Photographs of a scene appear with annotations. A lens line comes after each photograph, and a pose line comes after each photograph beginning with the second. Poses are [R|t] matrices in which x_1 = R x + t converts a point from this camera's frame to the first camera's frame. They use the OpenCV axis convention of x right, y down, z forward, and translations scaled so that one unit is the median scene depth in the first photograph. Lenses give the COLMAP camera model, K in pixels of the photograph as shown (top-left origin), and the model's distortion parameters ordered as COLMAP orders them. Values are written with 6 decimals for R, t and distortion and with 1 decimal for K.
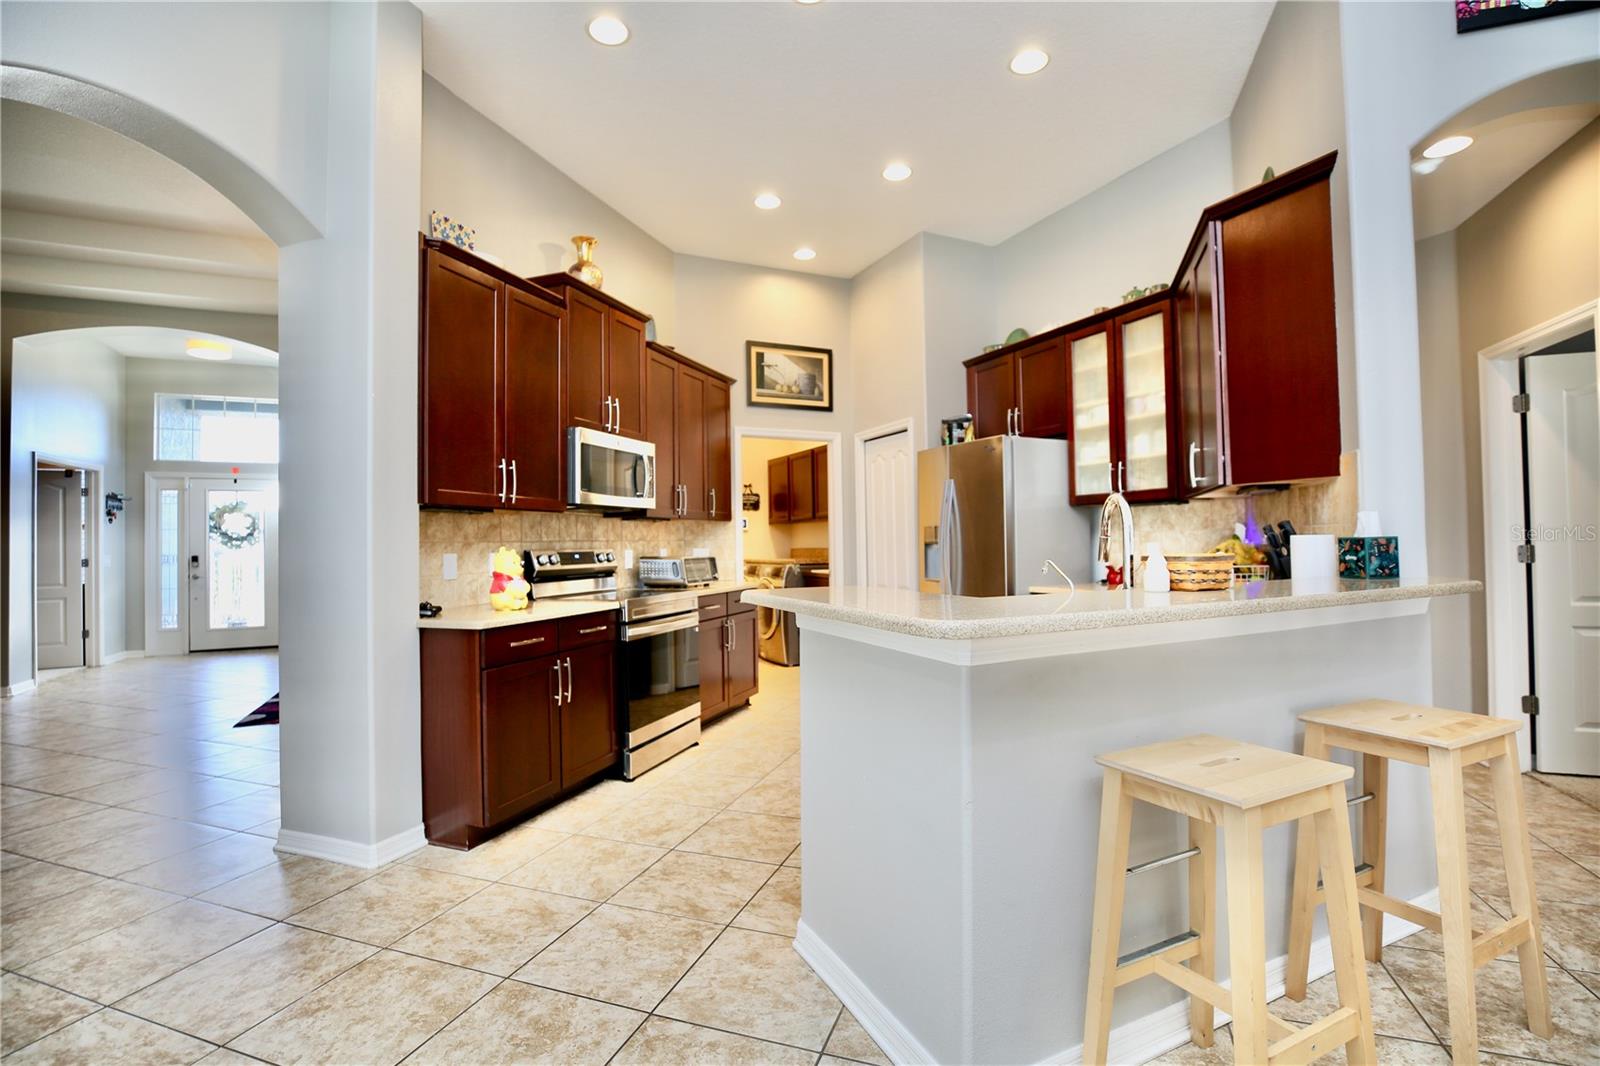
lens RADIAL K [[732.8, 0, 805.6], [0, 732.8, 527.9], [0, 0, 1]] dist [-0.045393, 0.013561]
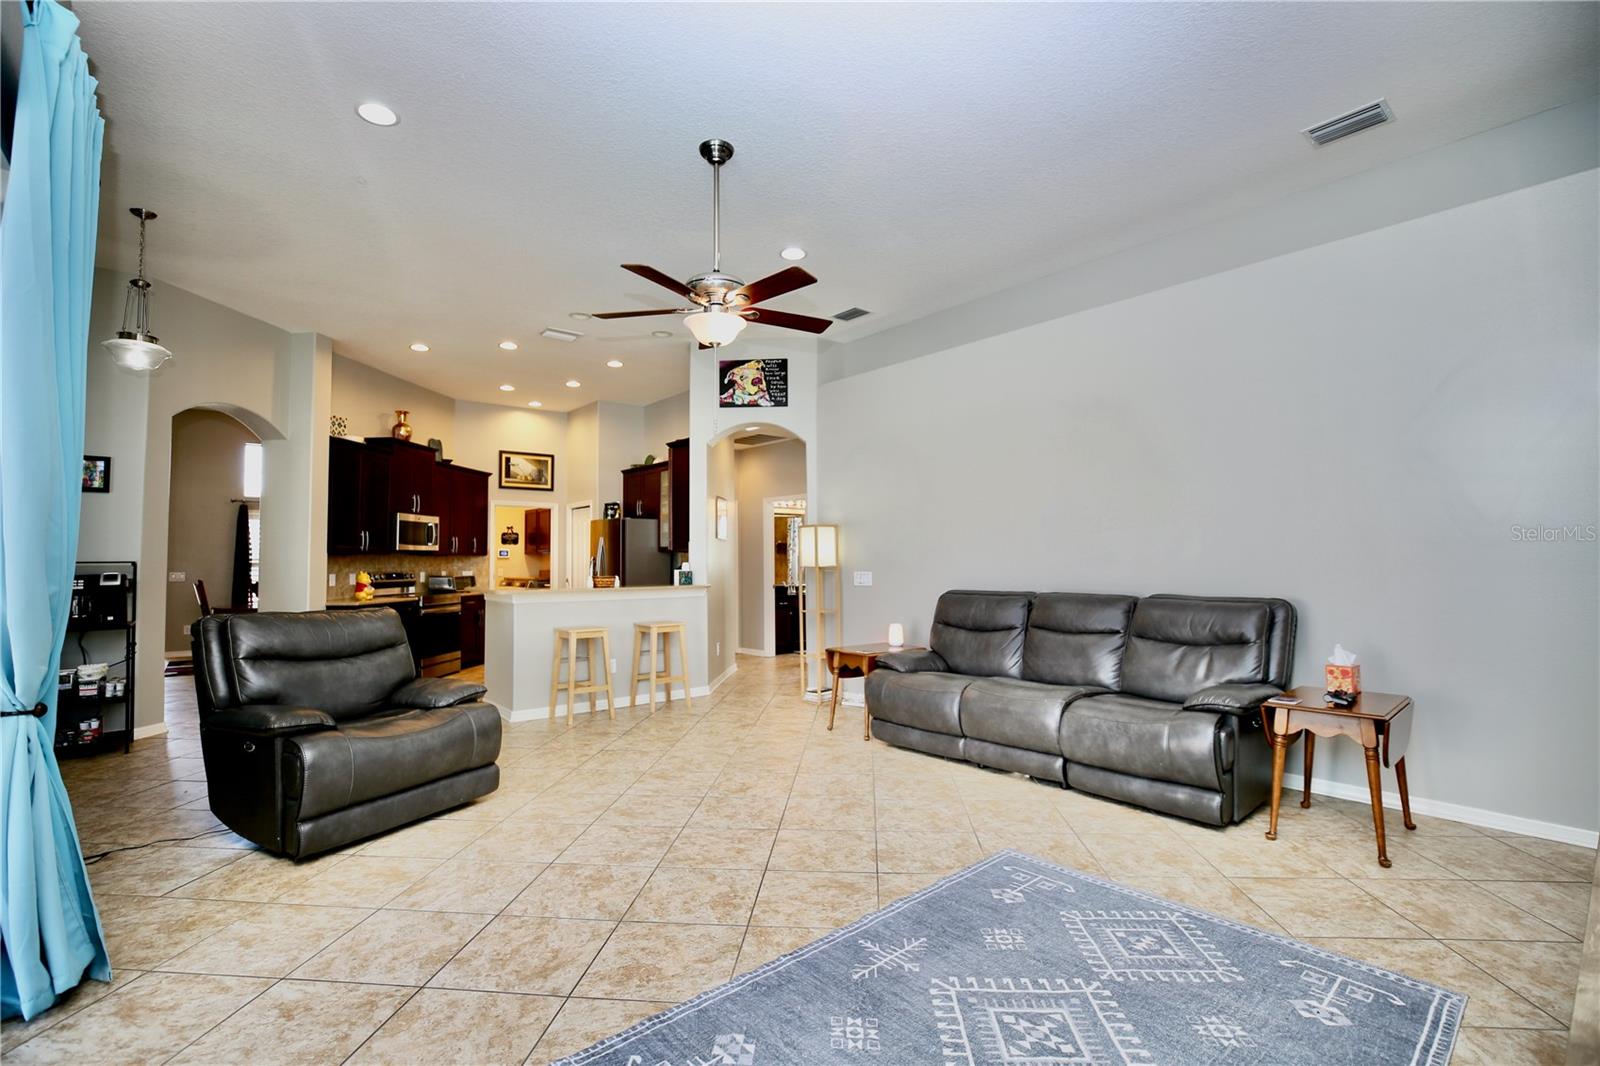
lens RADIAL K [[726.3, 0, 803.8], [0, 726.3, 528.3], [0, 0, 1]] dist [-0.046282, 0.013558]
pose [[0.967176, 0.019500, 0.253360, 0.262278], [-0.012876, 0.999531, -0.027777, -0.048933], [-0.253783, 0.023603, 0.966973, -1.152445]]
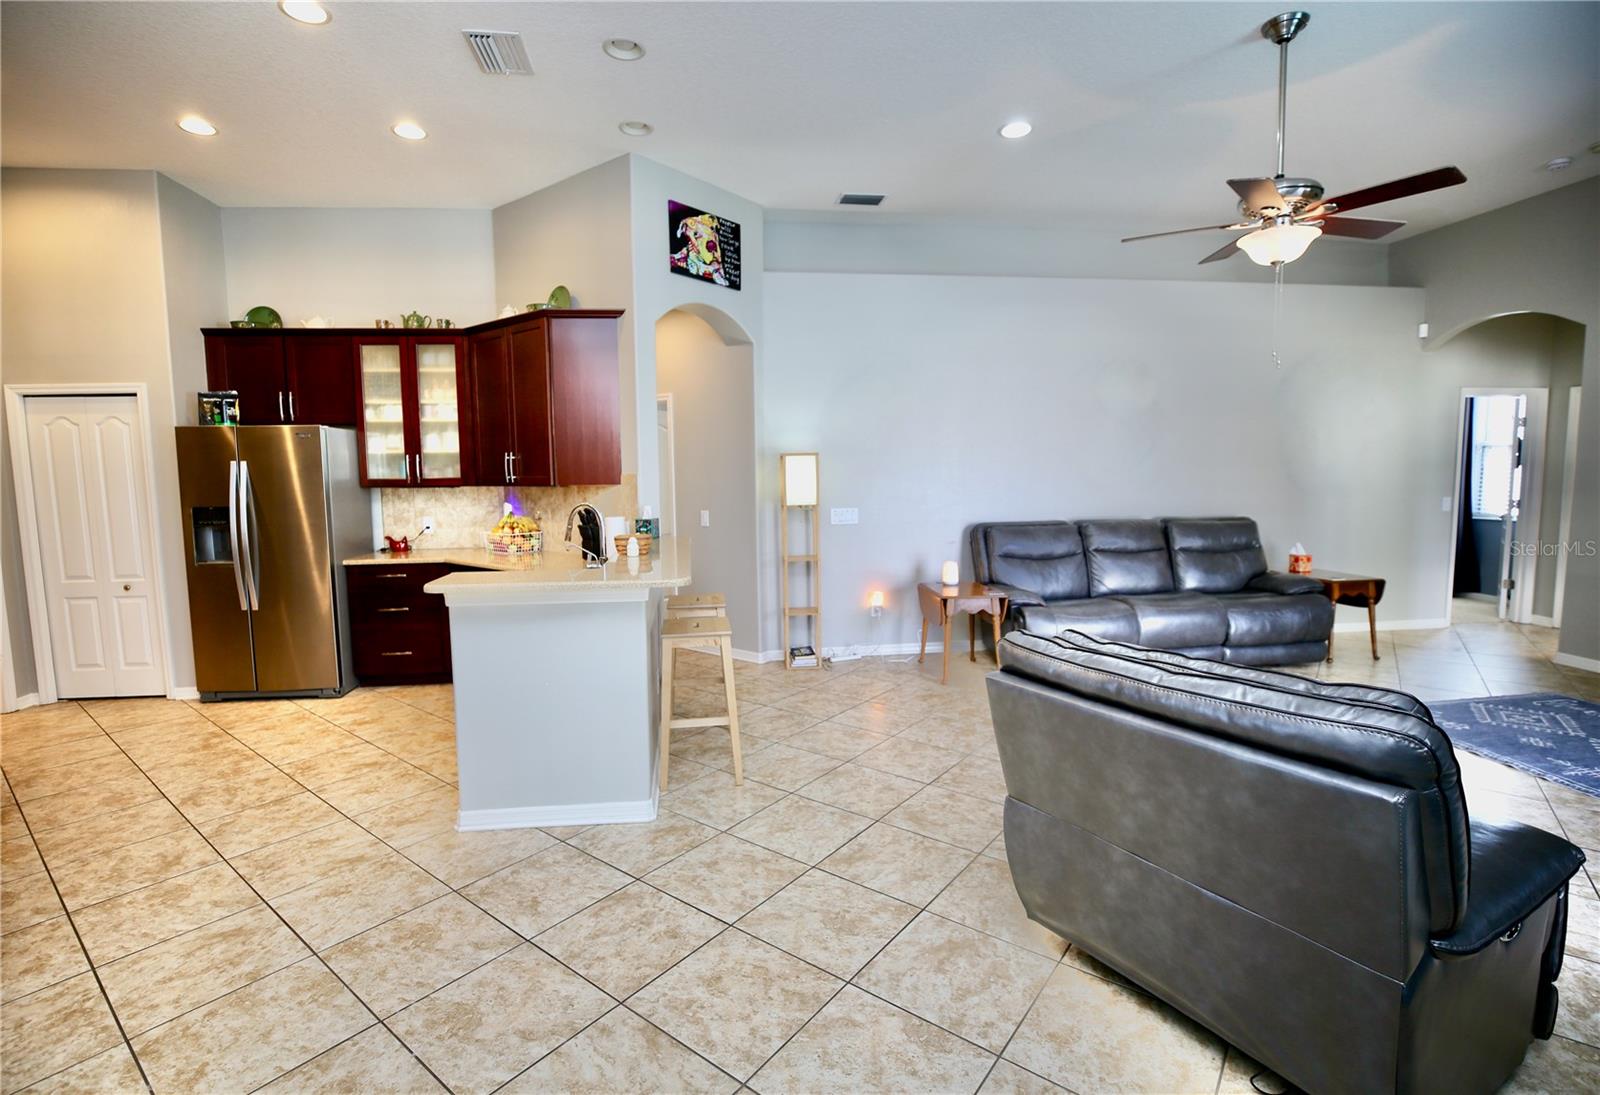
lens RADIAL K [[747.5, 0, 781.8], [0, 747.5, 541.3], [0, 0, 1]] dist [-0.046090, 0.013927]
pose [[0.324842, -0.080247, 0.942358, -0.579198], [-0.011012, 0.996005, 0.088611, -0.061437], [-0.945704, -0.039161, 0.322661, -0.018409]]
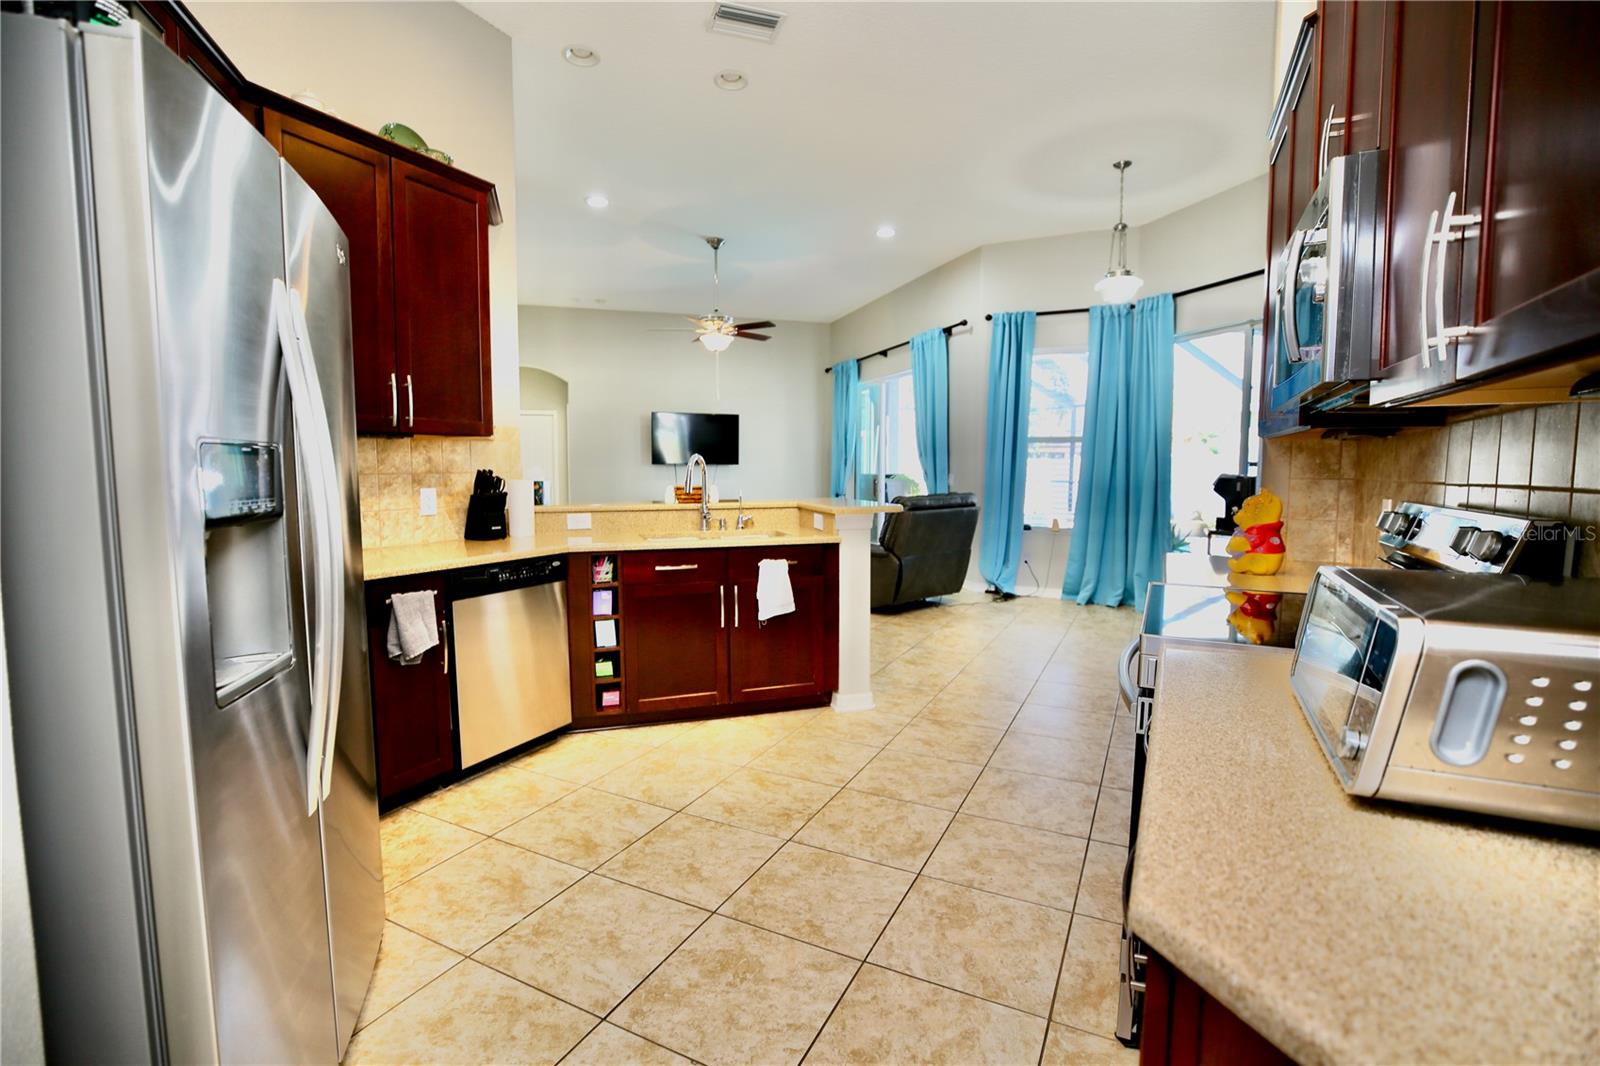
lens RADIAL K [[726.3, 0, 803.8], [0, 726.3, 528.3], [0, 0, 1]] dist [-0.046282, 0.013558]
pose [[-0.992123, 0.004147, 0.125202, -0.035476], [0.012098, 0.997952, 0.062813, 0.013467], [-0.124685, 0.063833, -0.990141, 1.428492]]
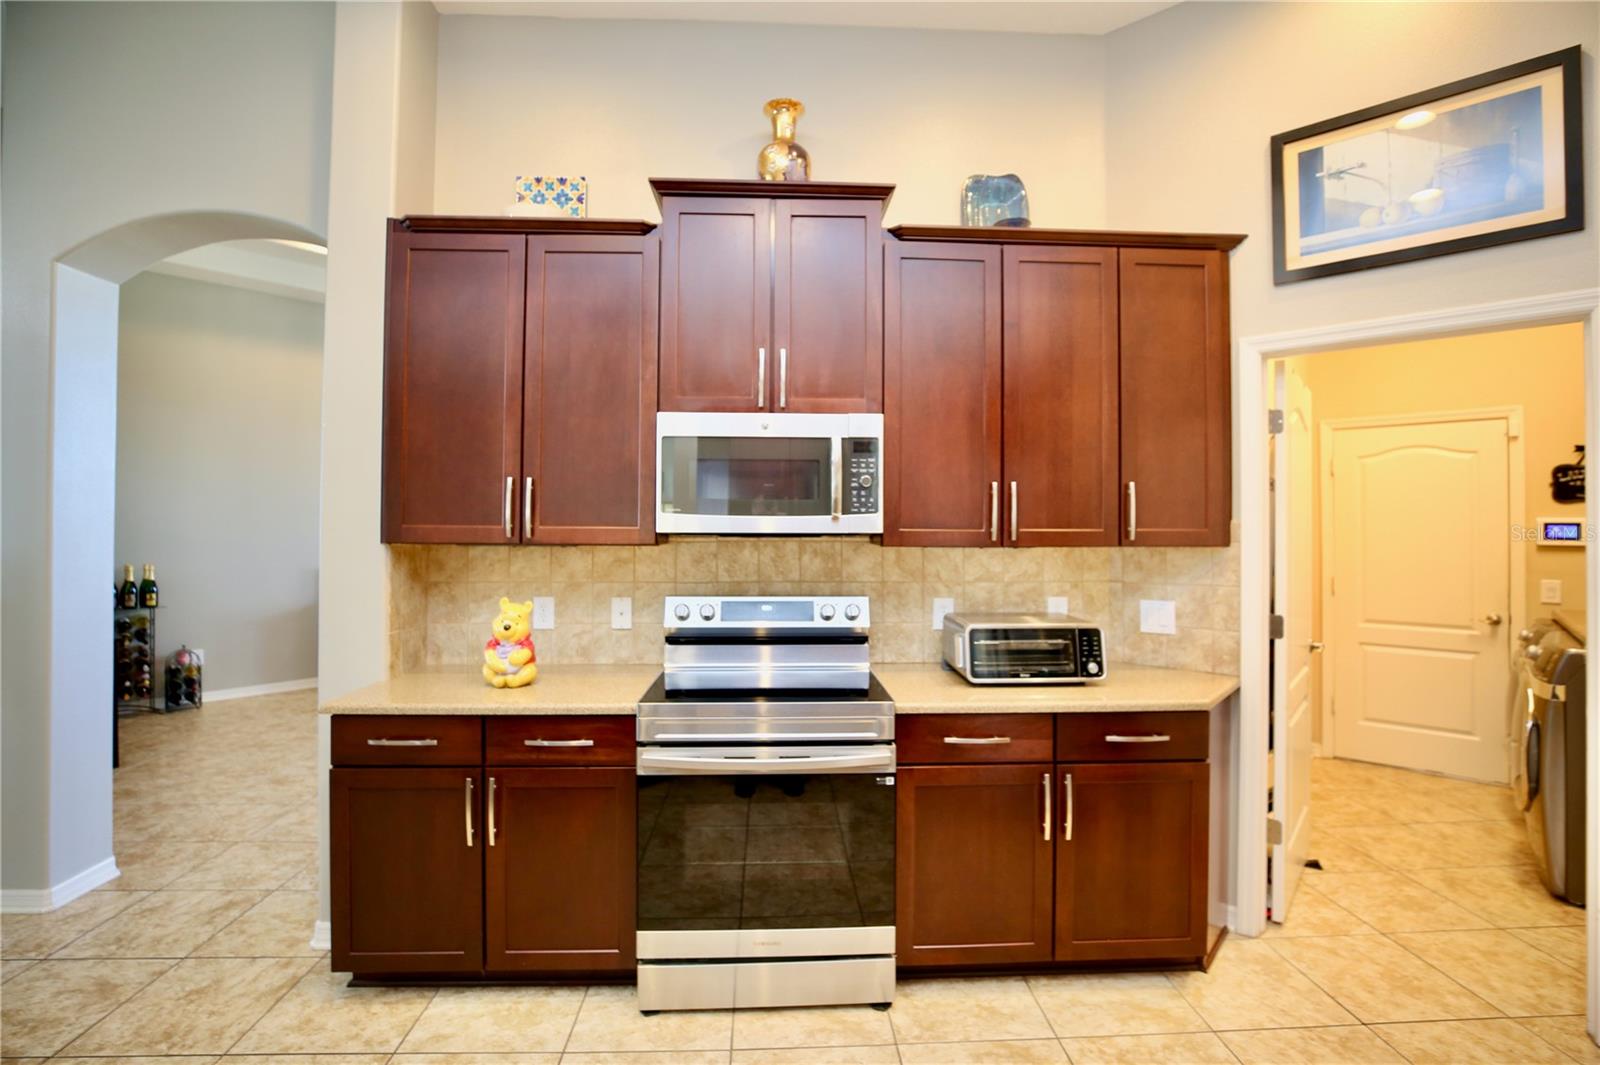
lens RADIAL K [[737.1, 0, 803.8], [0, 737.1, 518.8], [0, 0, 1]] dist [-0.047145, 0.013501]
pose [[0.376695, 0.003180, -0.926332, 0.303091], [0.008769, 0.999937, 0.006999, -0.044581], [0.926296, -0.010760, 0.376644, 0.803460]]
